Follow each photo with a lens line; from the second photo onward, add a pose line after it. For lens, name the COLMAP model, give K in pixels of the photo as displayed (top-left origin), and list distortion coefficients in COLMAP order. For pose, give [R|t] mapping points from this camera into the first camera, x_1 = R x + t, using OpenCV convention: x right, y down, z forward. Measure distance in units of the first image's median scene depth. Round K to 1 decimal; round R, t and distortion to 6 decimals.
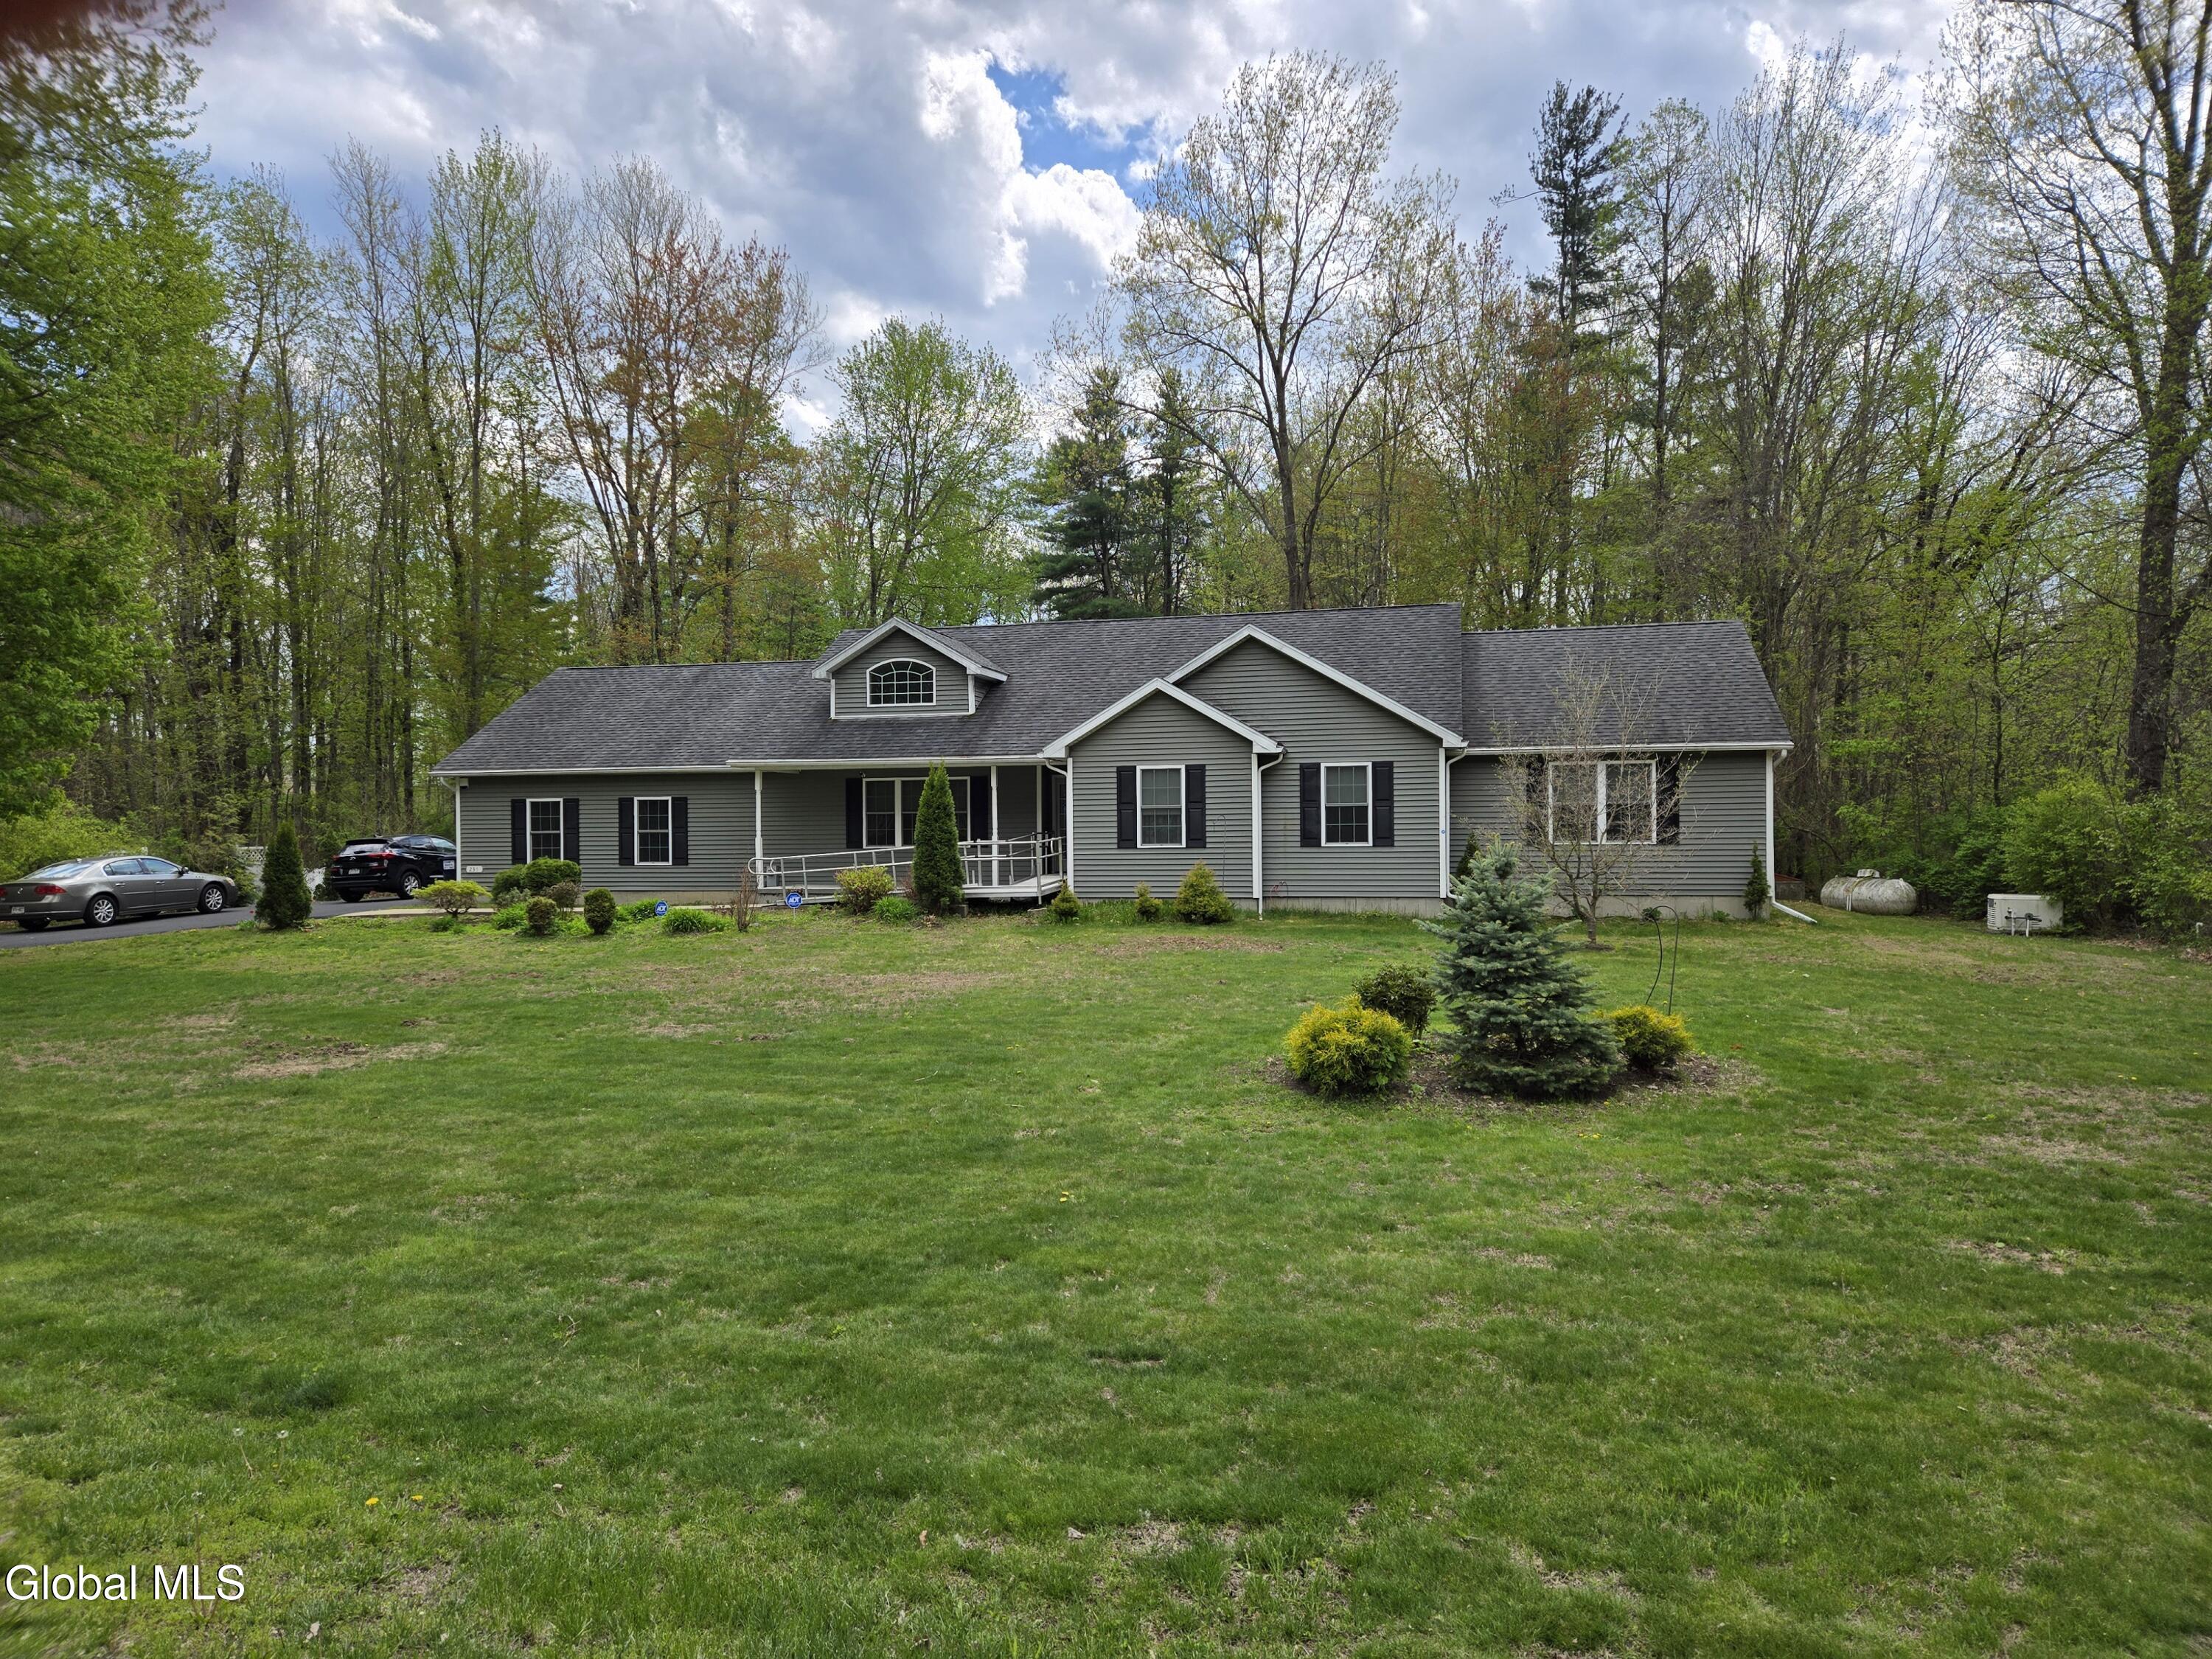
lens RADIAL K [[1831.4, 0, 1106.0], [0, 1831.4, 829.5], [0, 0, 1]] dist [0.111246, -0.107401]
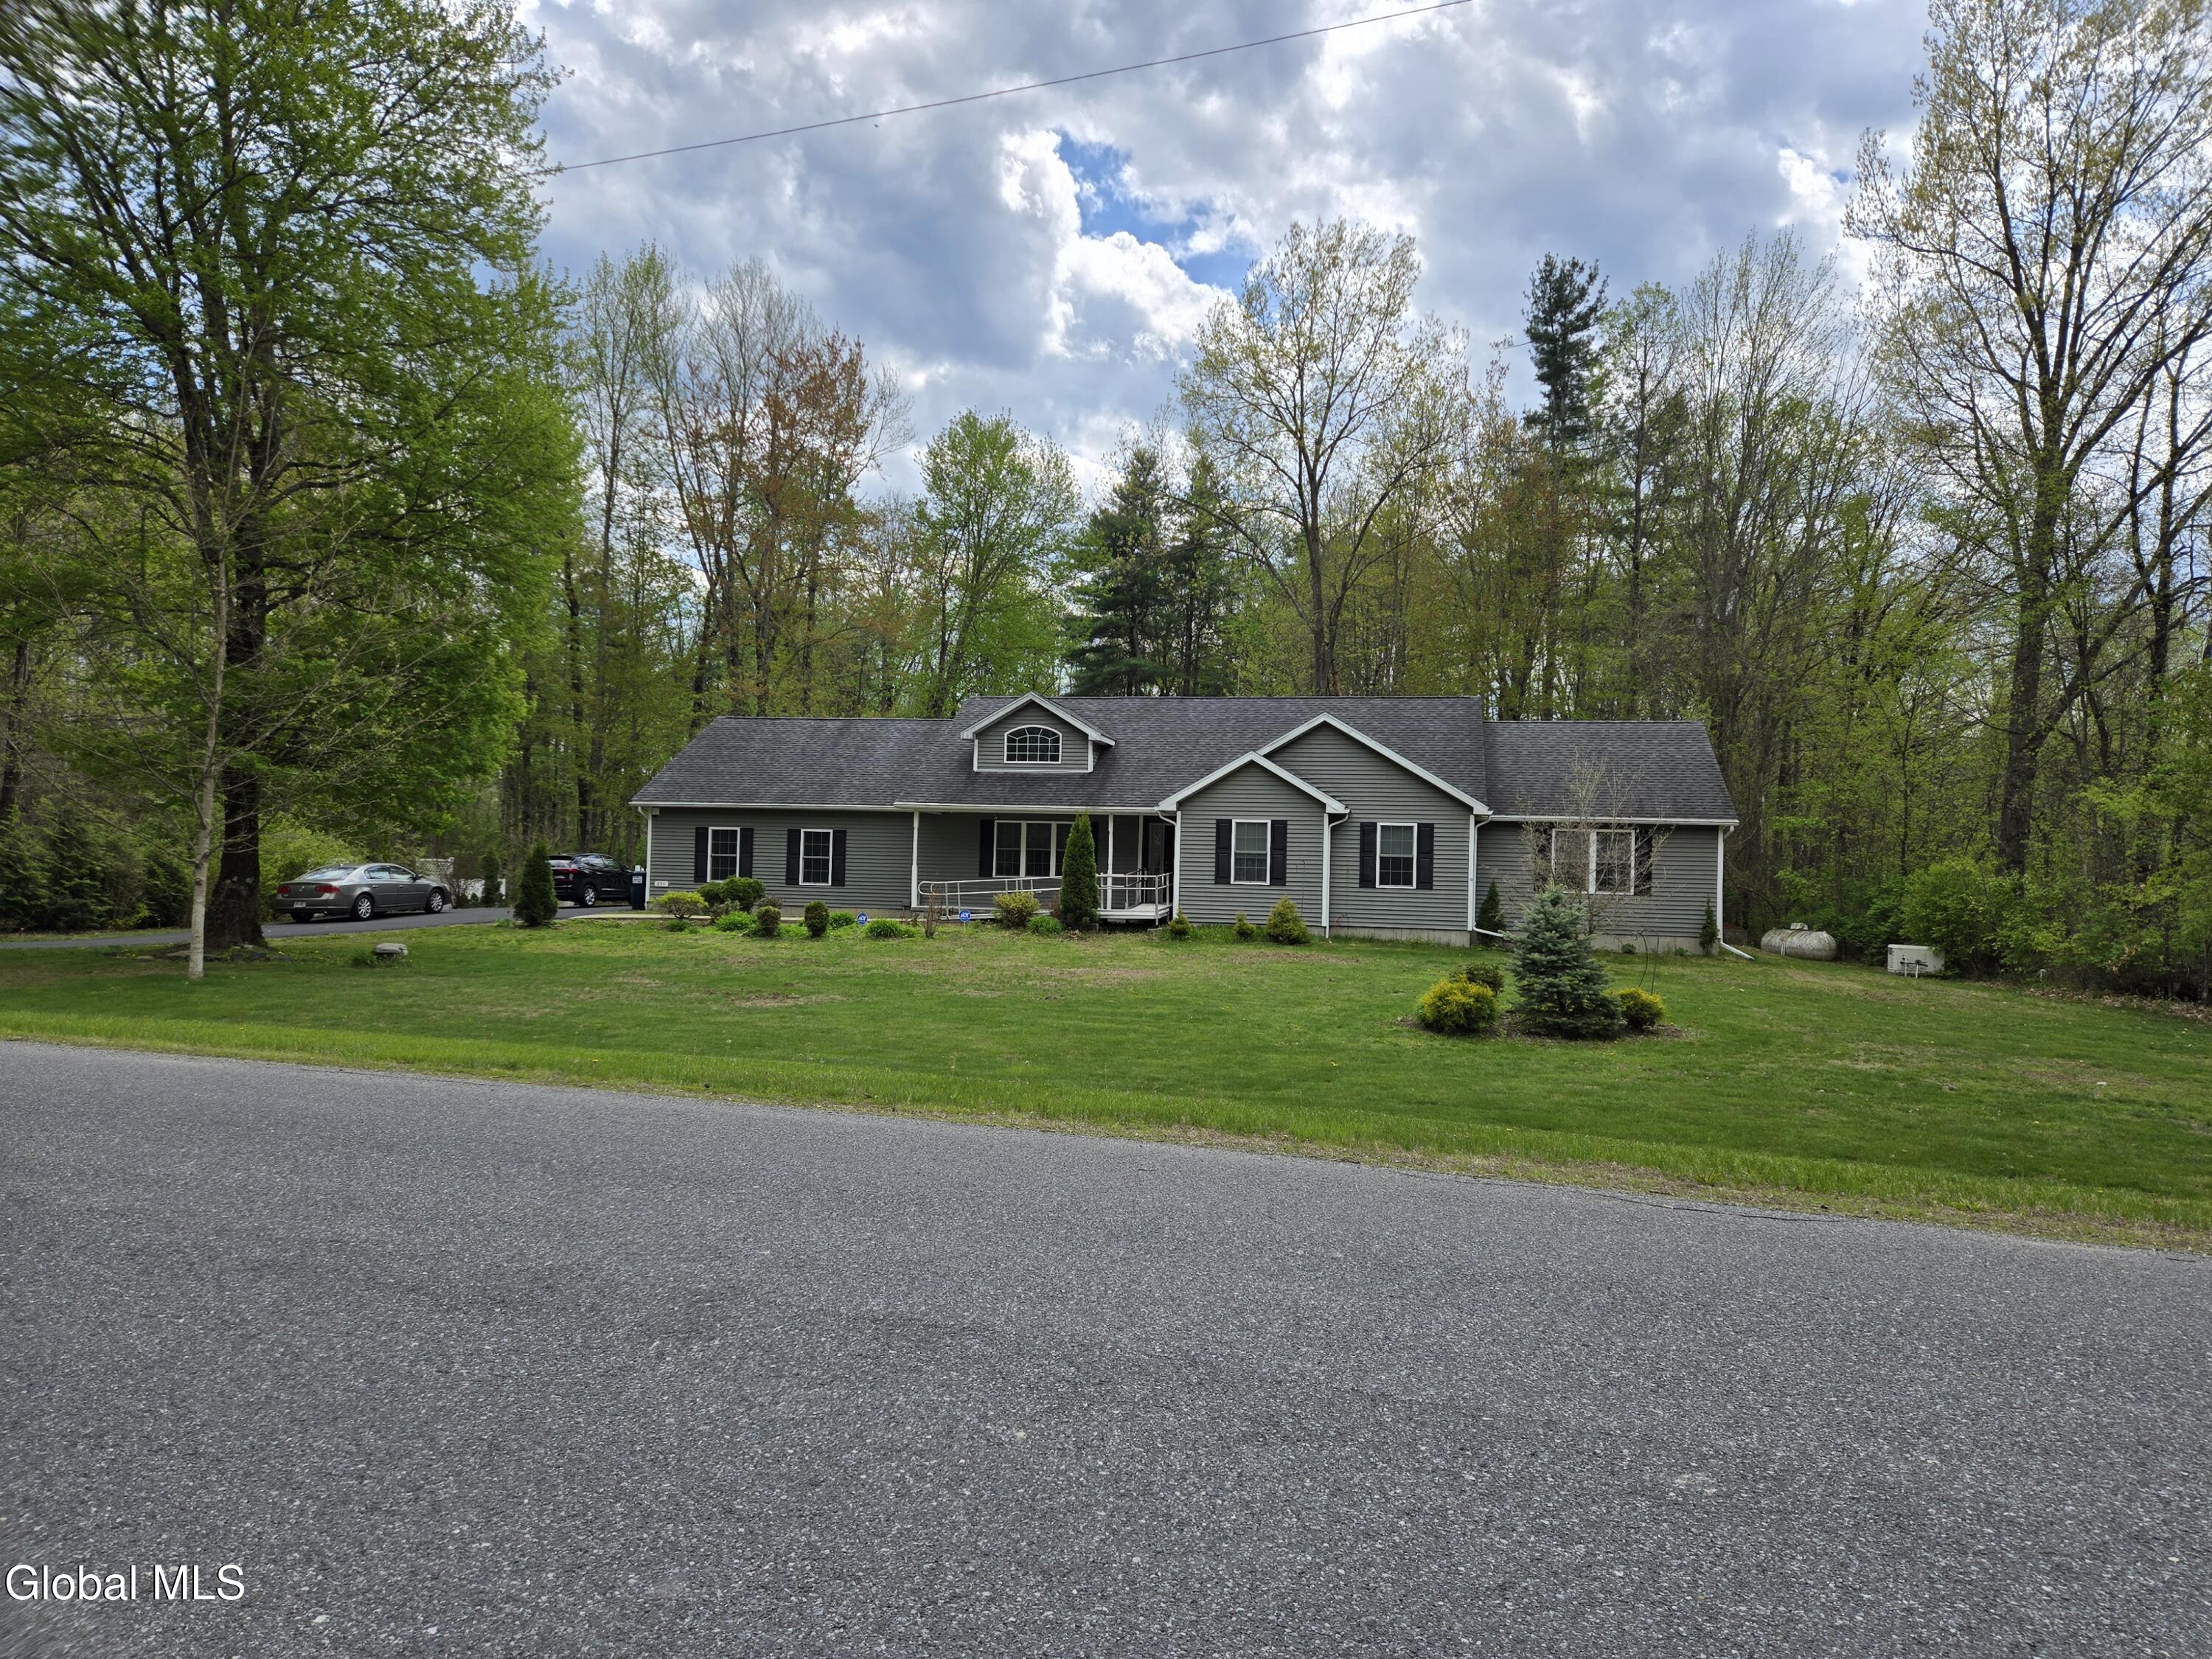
lens RADIAL K [[1943.0, 0, 1106.0], [0, 1943.0, 829.5], [0, 0, 1]] dist [0.075931, -0.070977]
pose [[0.998742, 0.035311, 0.035599, -0.111016], [-0.034538, 0.999159, -0.022120, 0.004785], [-0.036350, 0.020863, 0.999121, -0.322731]]
